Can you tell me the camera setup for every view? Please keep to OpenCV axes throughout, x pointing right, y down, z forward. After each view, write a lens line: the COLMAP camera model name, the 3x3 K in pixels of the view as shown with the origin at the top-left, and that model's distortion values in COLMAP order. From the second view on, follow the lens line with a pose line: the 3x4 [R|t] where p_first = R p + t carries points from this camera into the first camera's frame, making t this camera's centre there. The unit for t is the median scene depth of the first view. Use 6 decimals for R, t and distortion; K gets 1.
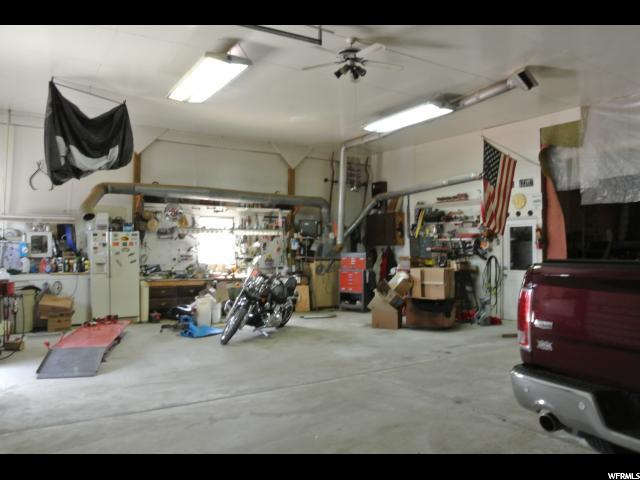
lens RADIAL K [[506.1, 0, 323.5], [0, 506.1, 242.5], [0, 0, 1]] dist [-0.050500, 0.013567]
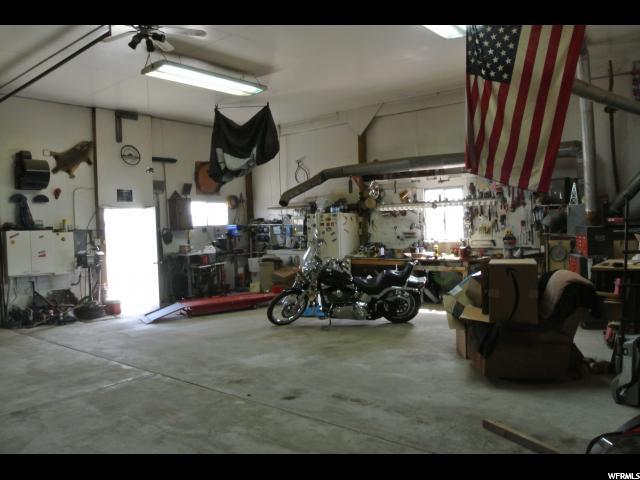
lens RADIAL K [[506.1, 0, 322.9], [0, 506.1, 236.7], [0, 0, 1]] dist [-0.050500, 0.013567]
pose [[0.303362, 0.006065, -0.952856, 0.579326], [0.044561, 0.998795, 0.020544, 0.006465], [0.951833, -0.048693, 0.302726, 0.578365]]
